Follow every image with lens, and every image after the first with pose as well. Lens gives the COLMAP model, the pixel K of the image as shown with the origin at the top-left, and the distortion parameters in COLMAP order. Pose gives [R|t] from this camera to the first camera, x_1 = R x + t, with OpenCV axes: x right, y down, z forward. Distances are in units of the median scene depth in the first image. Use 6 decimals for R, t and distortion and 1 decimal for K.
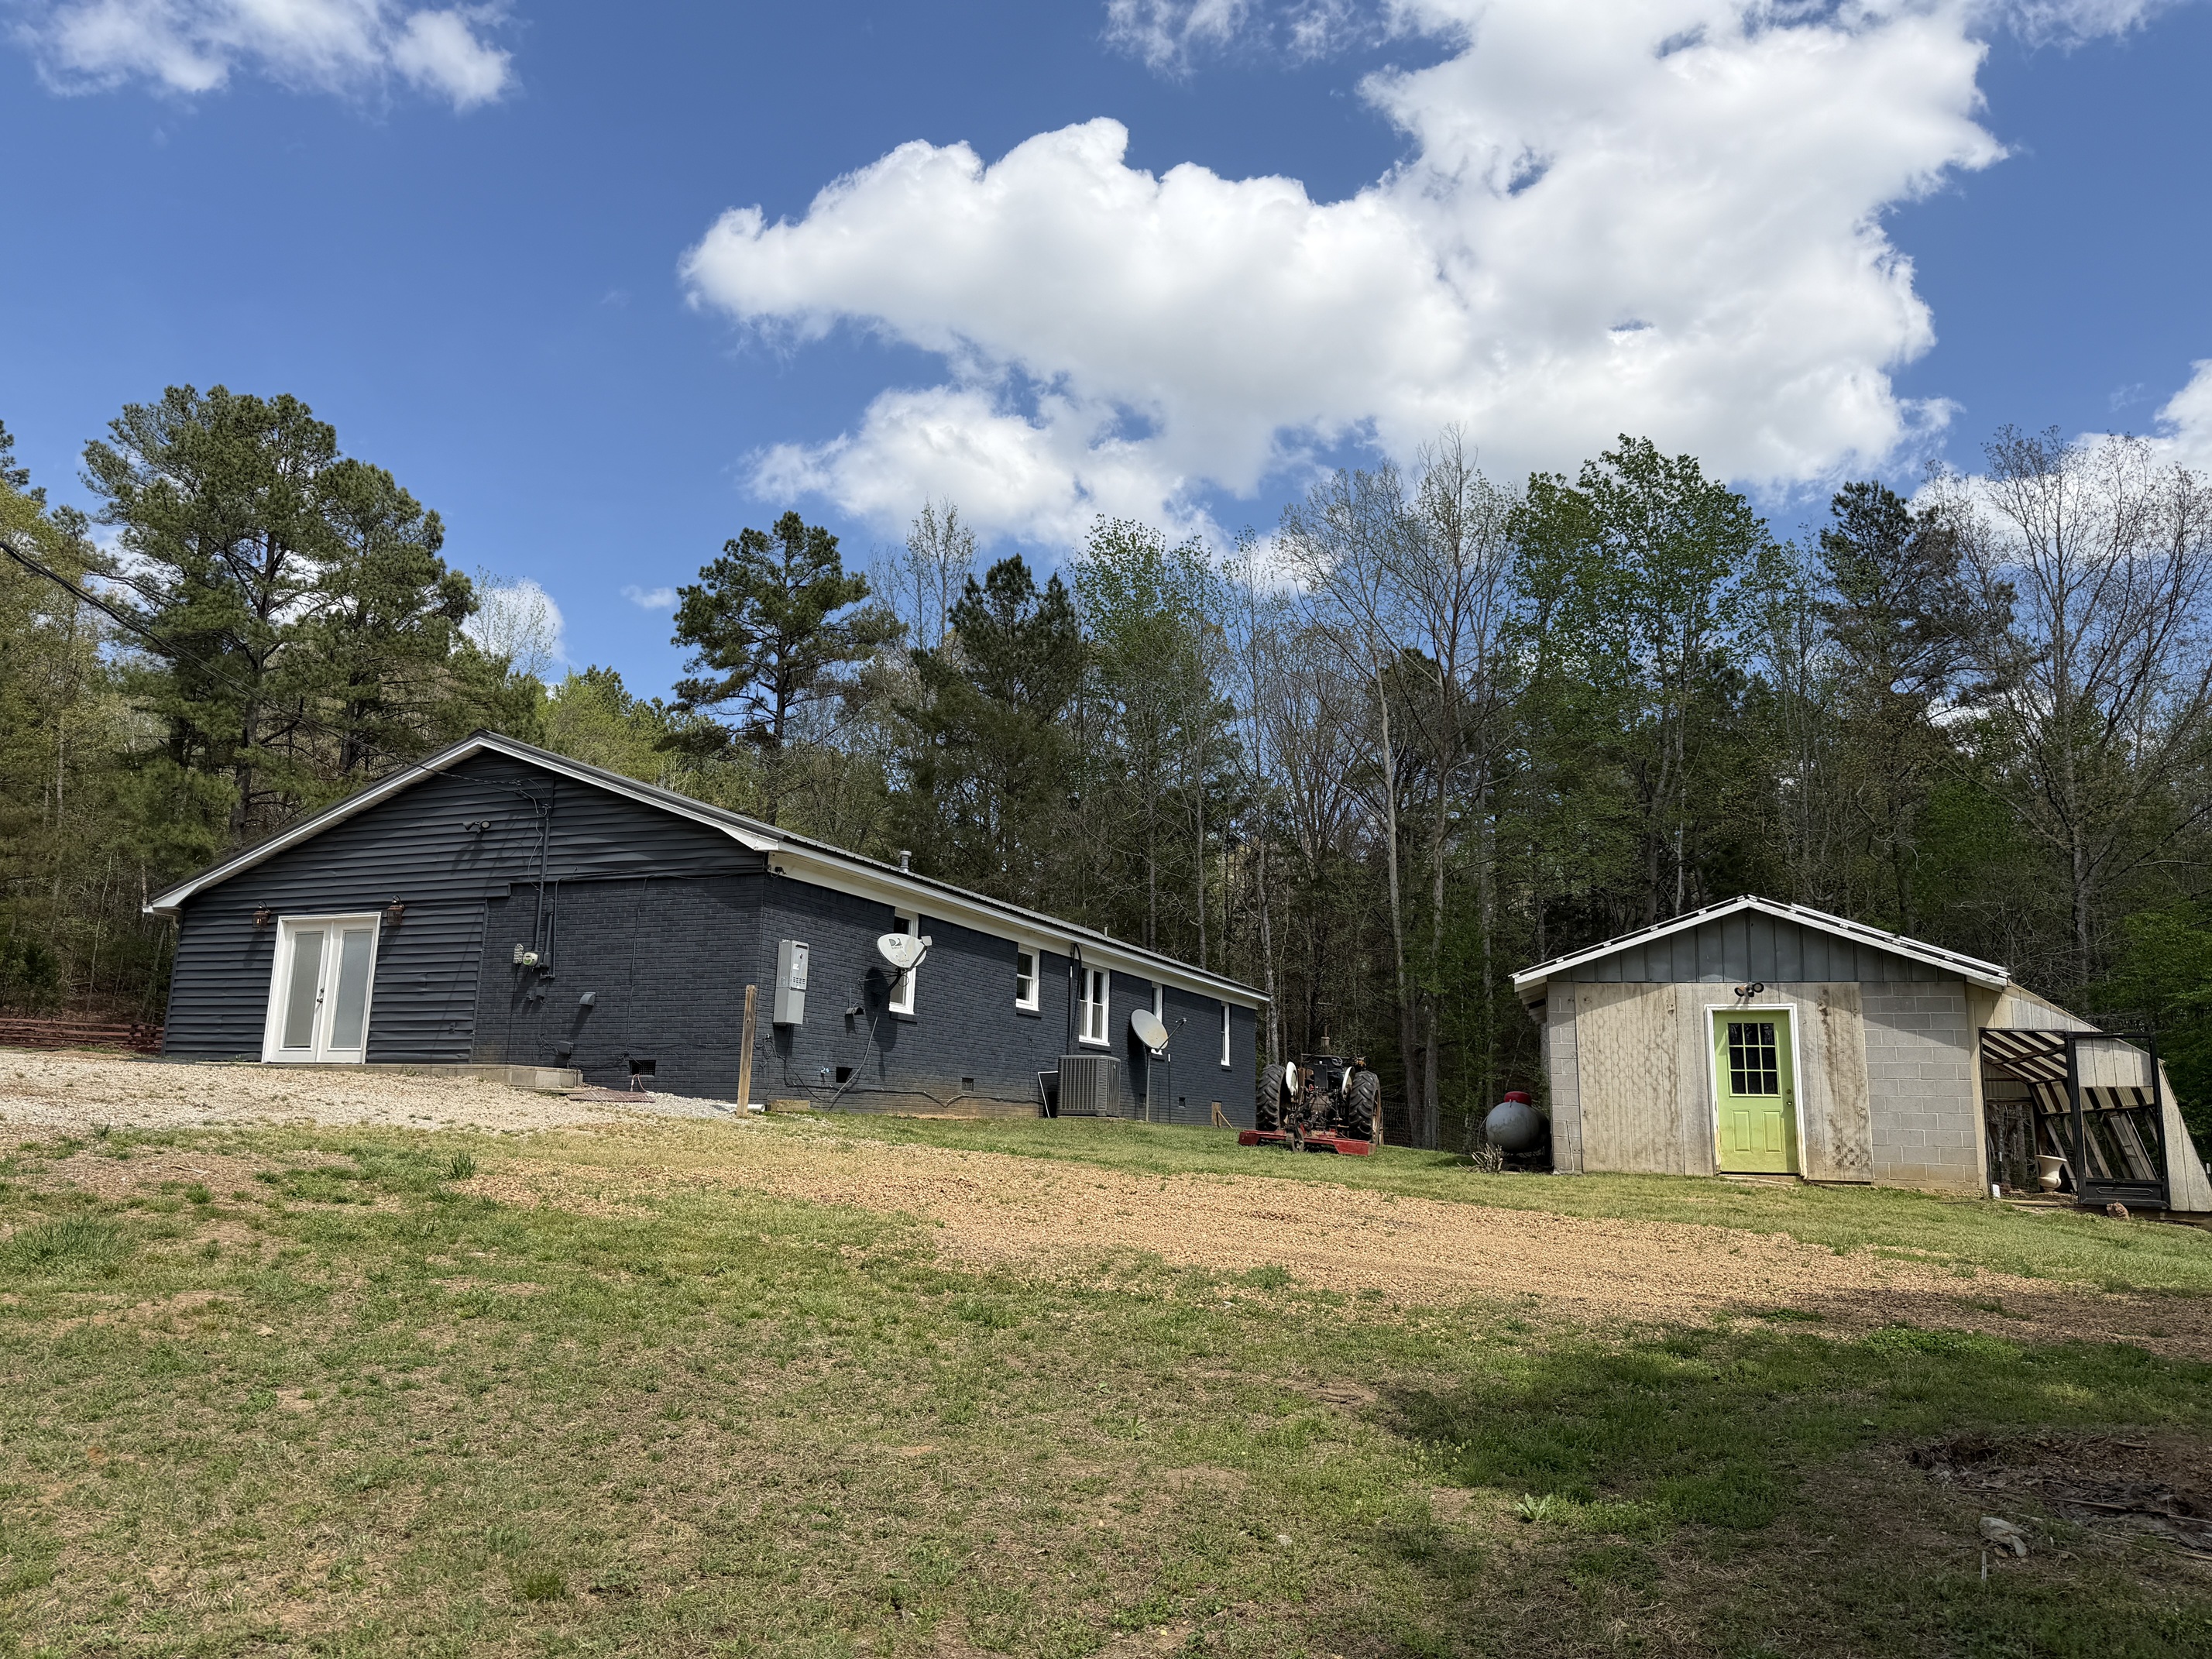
lens RADIAL K [[1535.1, 0, 1105.0], [0, 1535.1, 825.2], [0, 0, 1]] dist [0.100135, -0.155563]
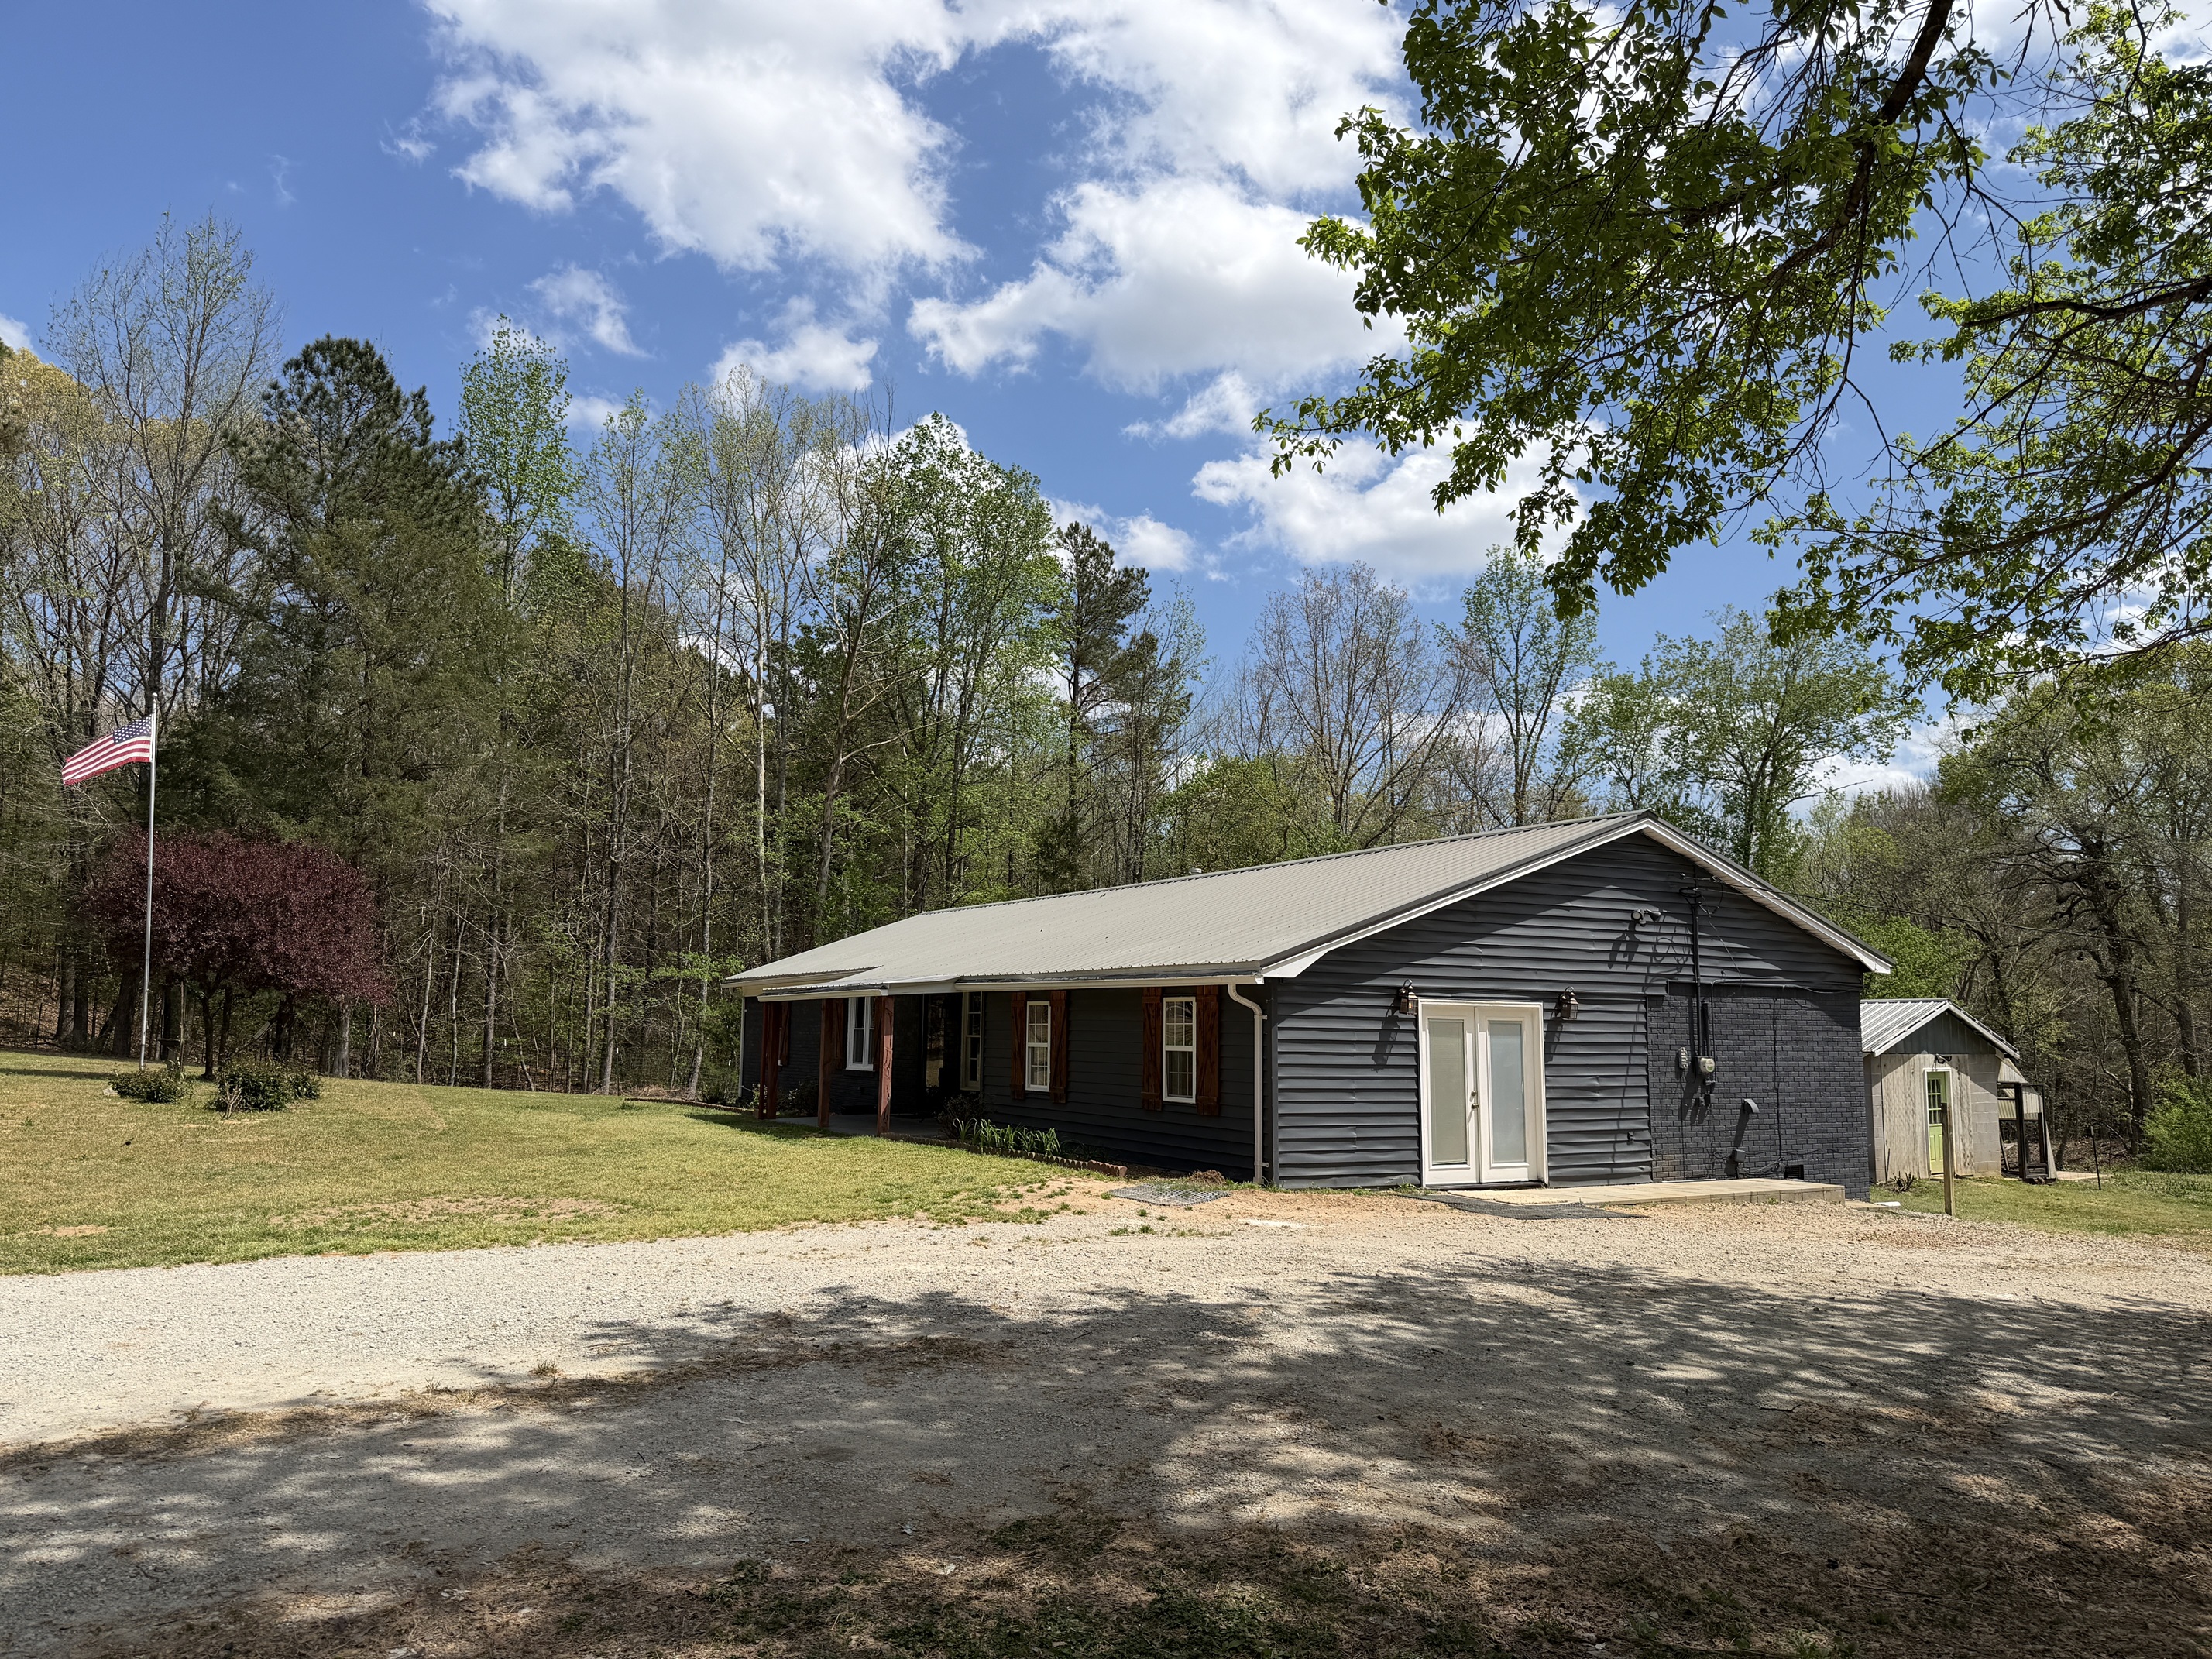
lens RADIAL K [[1591.5, 0, 1008.5], [0, 1591.5, 828.5], [0, 0, 1]] dist [-0.026653, 0.001678]
pose [[0.630624, 0.081950, 0.771749, -1.423319], [-0.156283, 0.987448, 0.022850, -0.013982], [-0.760190, -0.135021, 0.635516, 0.729866]]
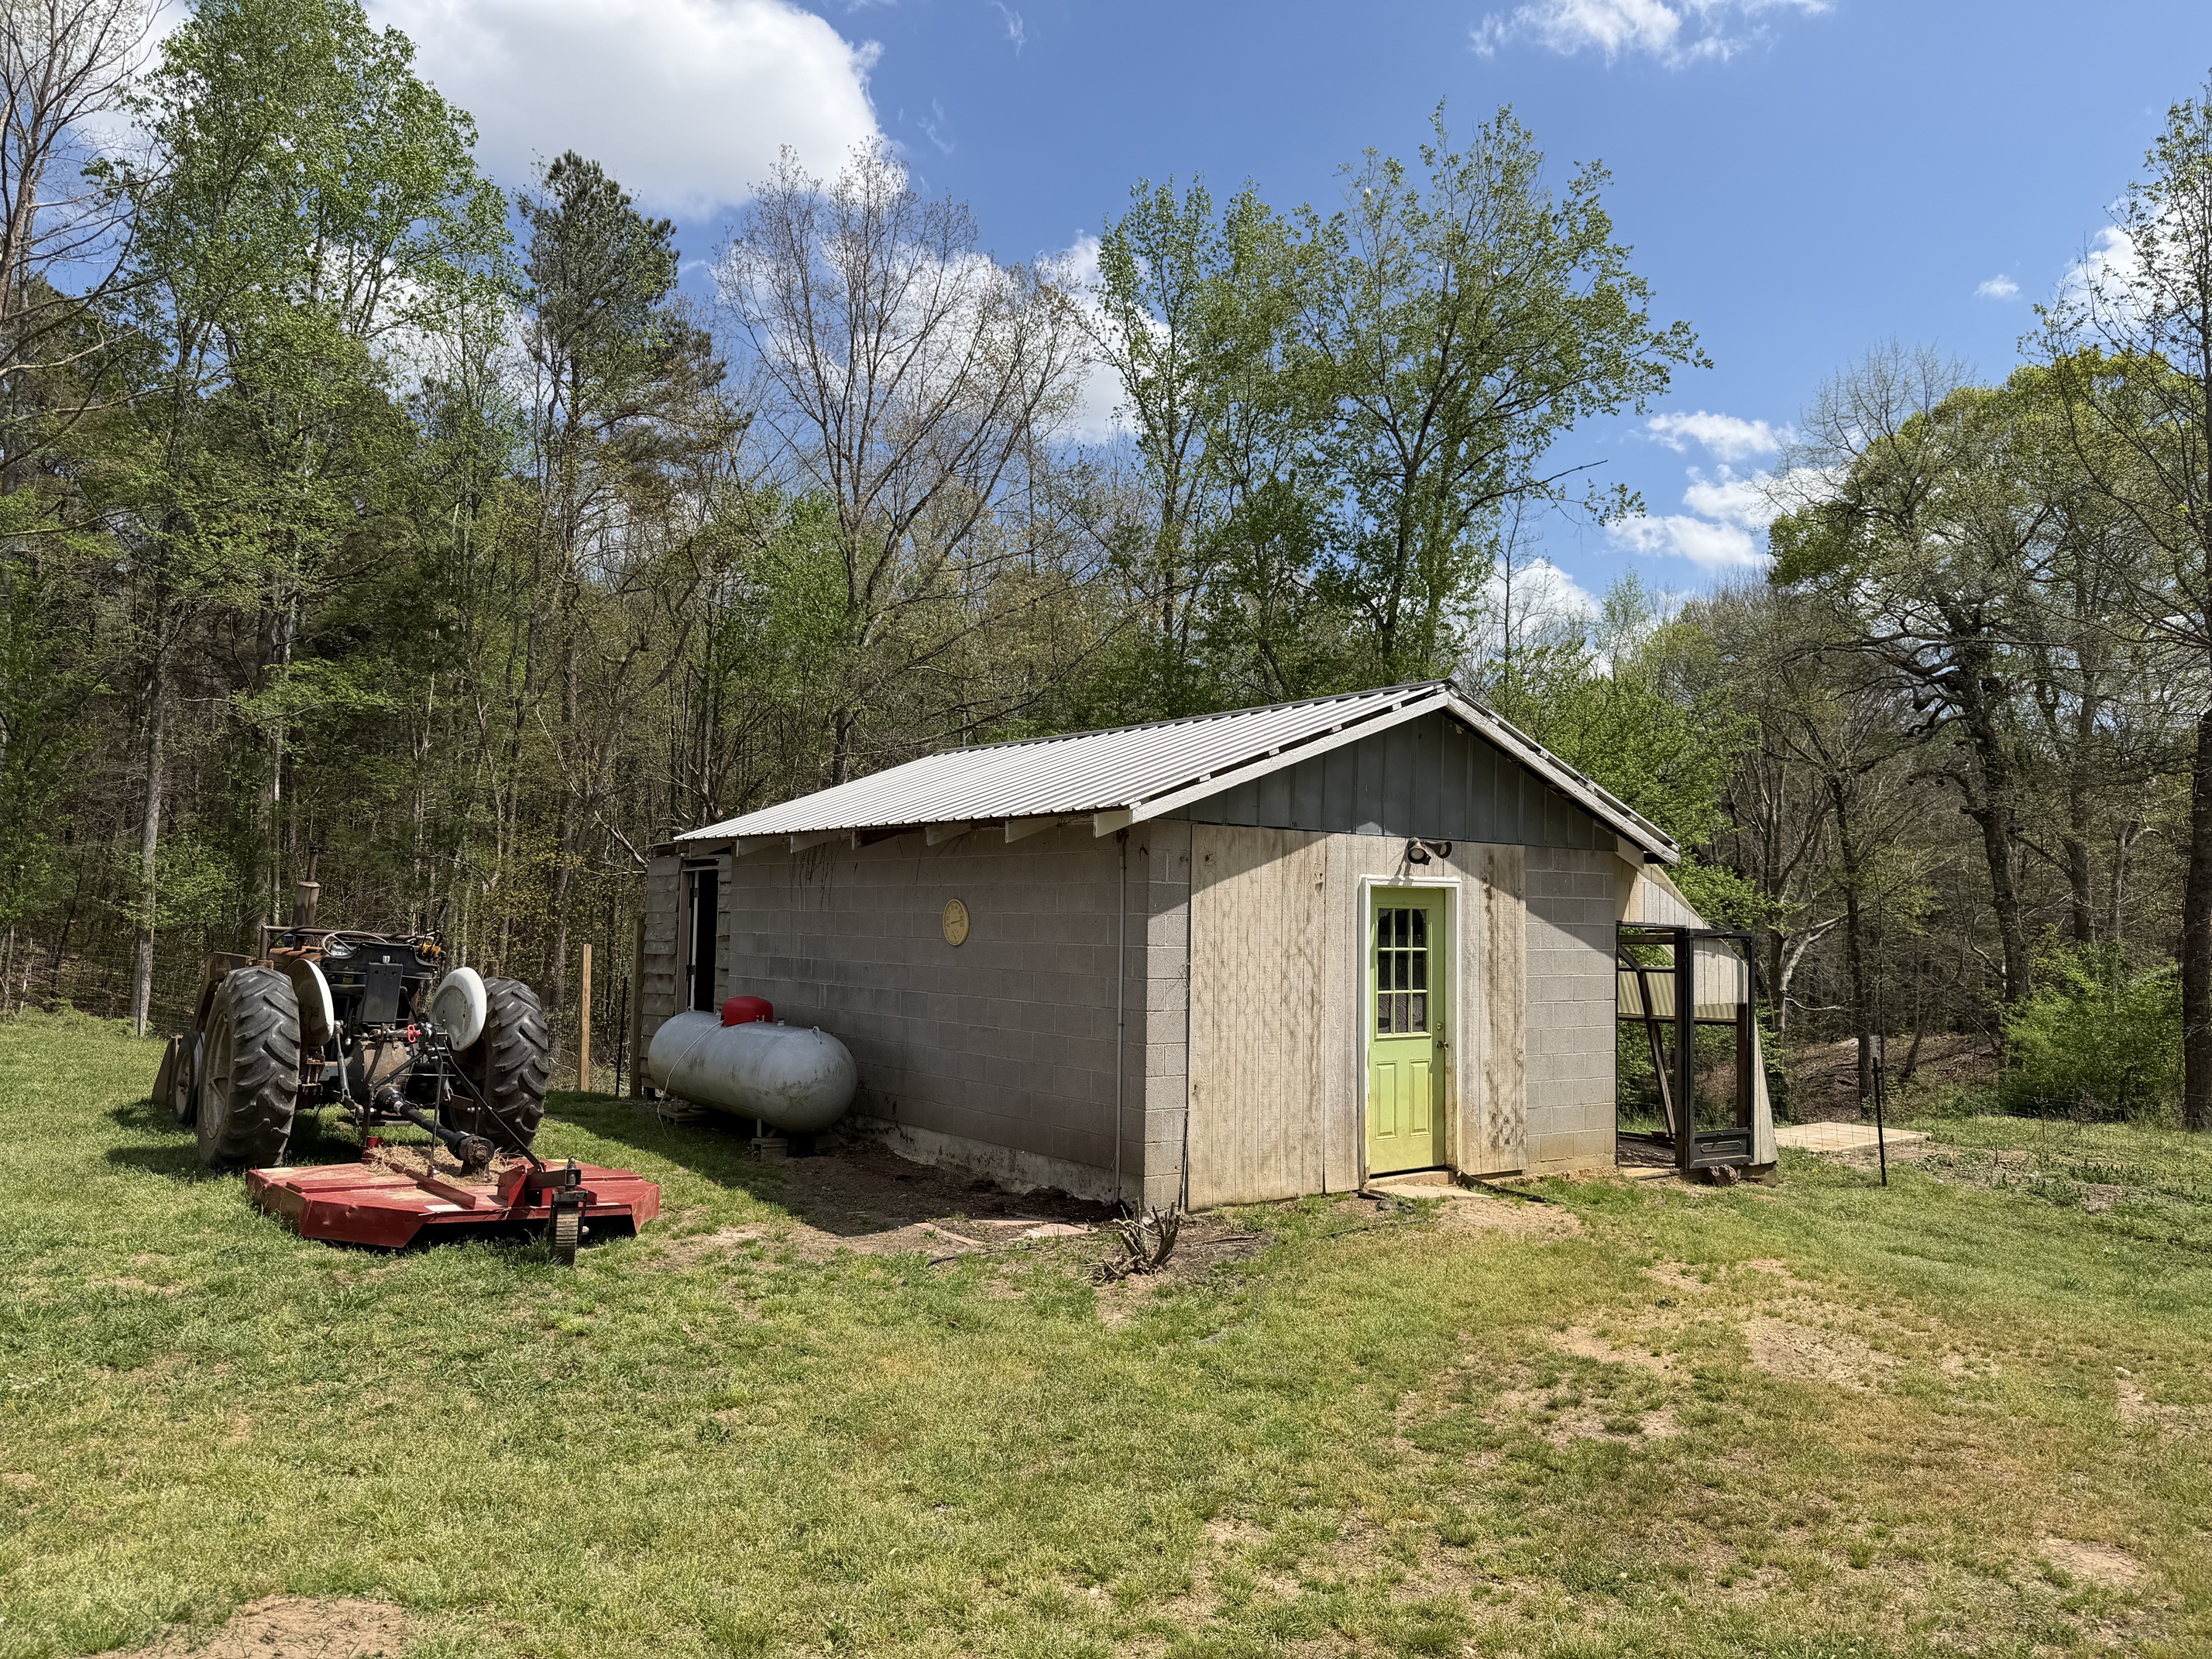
lens RADIAL K [[1535.1, 0, 1105.0], [0, 1535.1, 825.2], [0, 0, 1]] dist [0.100135, -0.155563]
pose [[0.562008, 0.036681, 0.826318, -0.109309], [-0.169894, 0.982834, 0.071923, 0.075392], [-0.809496, -0.180808, 0.558592, 0.778638]]
